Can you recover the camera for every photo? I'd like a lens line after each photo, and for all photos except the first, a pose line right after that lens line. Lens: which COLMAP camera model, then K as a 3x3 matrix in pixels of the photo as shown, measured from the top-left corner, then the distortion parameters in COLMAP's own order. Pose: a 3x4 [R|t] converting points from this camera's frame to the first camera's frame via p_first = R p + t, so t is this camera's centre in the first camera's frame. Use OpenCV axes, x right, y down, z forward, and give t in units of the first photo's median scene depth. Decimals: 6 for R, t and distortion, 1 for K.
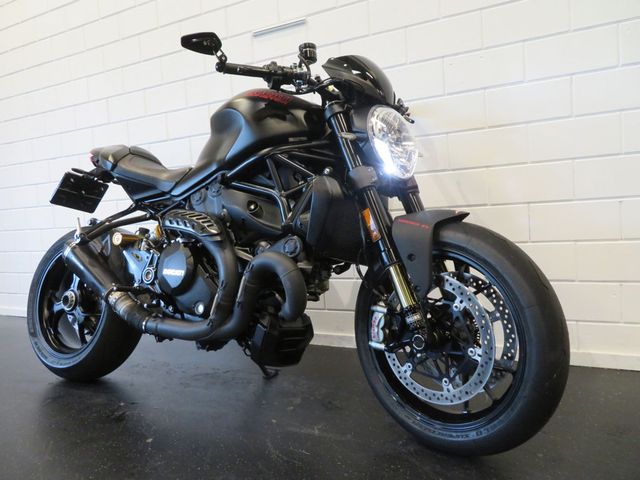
lens RADIAL K [[457.8, 0, 320.0], [0, 457.8, 240.0], [0, 0, 1]] dist [-0.007479, 0.004997]
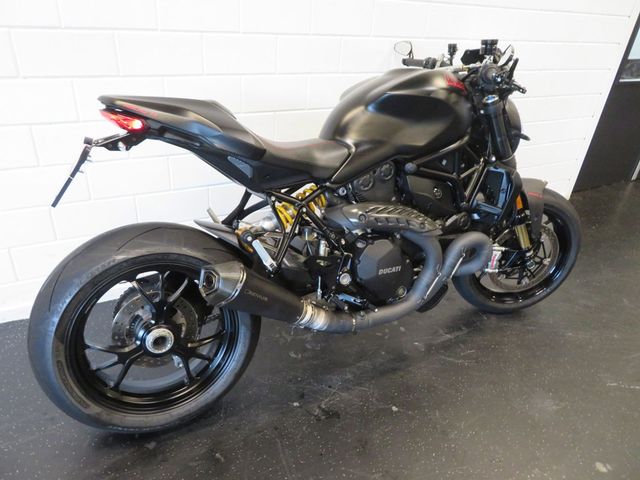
lens RADIAL K [[457.8, 0, 320.0], [0, 457.8, 240.0], [0, 0, 1]] dist [-0.007479, 0.004997]
pose [[0.564824, -0.306349, 0.766241, -1.180943], [-0.051406, 0.913673, 0.403187, -0.395348], [-0.823609, -0.267118, 0.500316, 0.662084]]
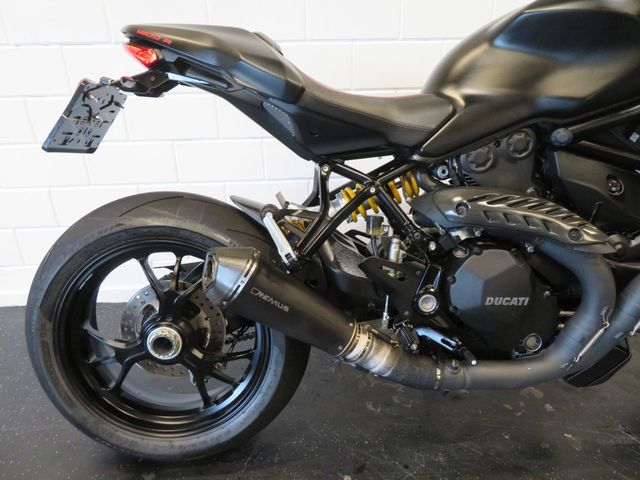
lens RADIAL K [[457.8, 0, 320.0], [0, 457.8, 240.0], [0, 0, 1]] dist [-0.007479, 0.004997]
pose [[0.853976, -0.166919, 0.492811, -0.838862], [-0.007371, 0.943169, 0.332232, -0.212167], [-0.520260, -0.287351, 0.804213, 0.683091]]
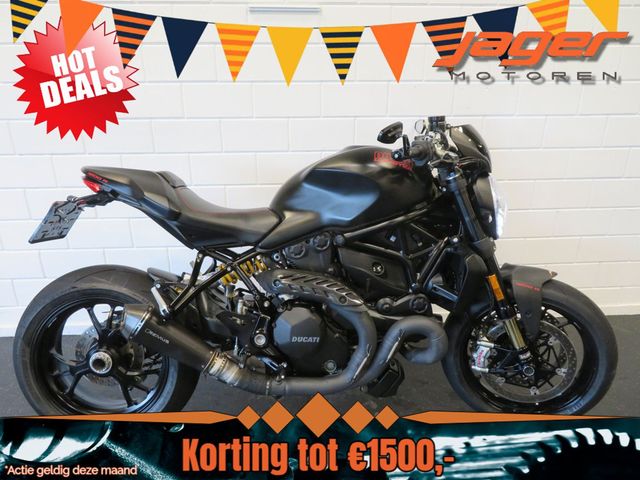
lens RADIAL K [[457.8, 0, 320.0], [0, 457.8, 240.0], [0, 0, 1]] dist [-0.007479, 0.004997]
pose [[0.859813, -0.119756, 0.496367, -0.779726], [-0.019256, 0.963811, 0.265890, -0.413994], [-0.510246, -0.238174, 0.826391, 0.220505]]
